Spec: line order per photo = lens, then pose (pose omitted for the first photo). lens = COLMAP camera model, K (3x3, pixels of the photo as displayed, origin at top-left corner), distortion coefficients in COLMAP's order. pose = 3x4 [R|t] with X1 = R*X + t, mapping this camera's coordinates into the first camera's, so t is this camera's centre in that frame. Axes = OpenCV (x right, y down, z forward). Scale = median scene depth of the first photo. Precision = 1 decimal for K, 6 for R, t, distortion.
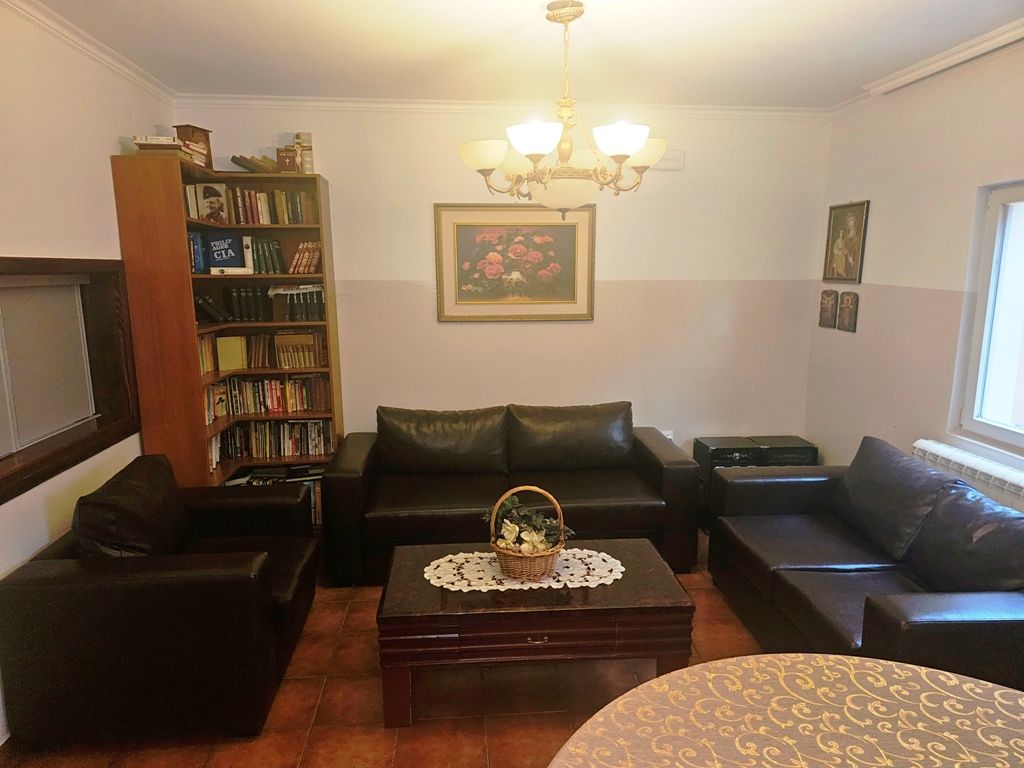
lens RADIAL K [[667.3, 0, 519.7], [0, 667.3, 392.1], [0, 0, 1]] dist [0.050970, -0.082084]
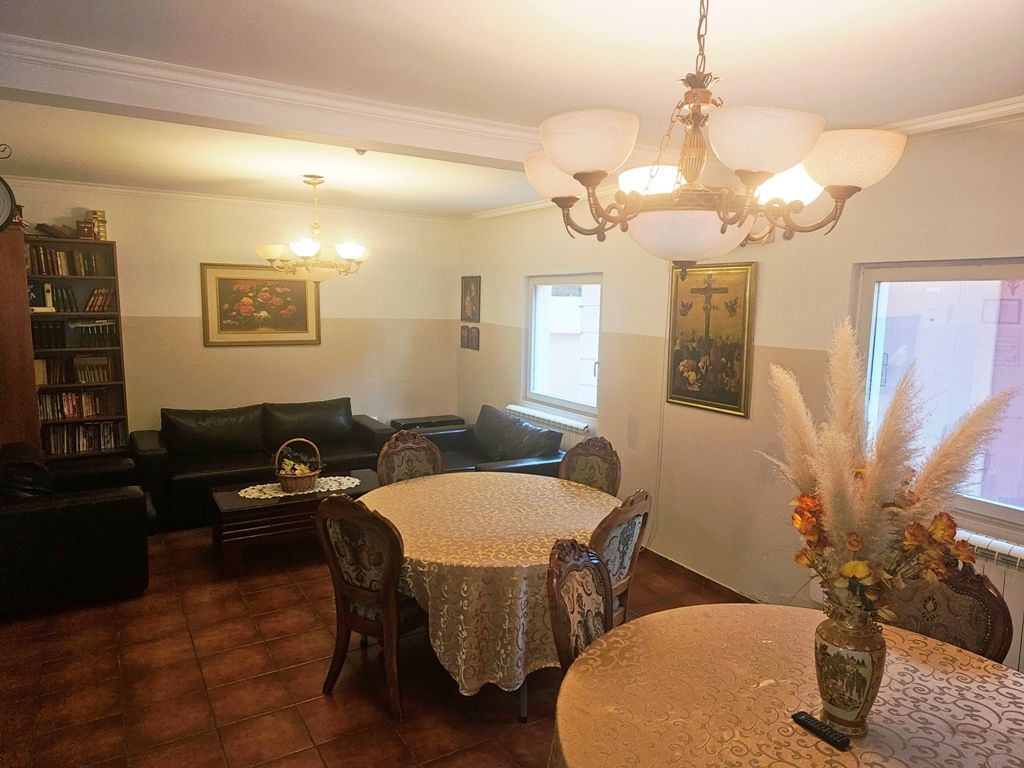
lens RADIAL K [[667.3, 0, 519.7], [0, 667.3, 392.1], [0, 0, 1]] dist [0.050970, -0.082084]
pose [[0.904075, -0.040144, 0.425484, -0.136021], [0.056893, 0.998023, -0.026725, 0.067209], [-0.423570, 0.048368, 0.904571, -0.560902]]
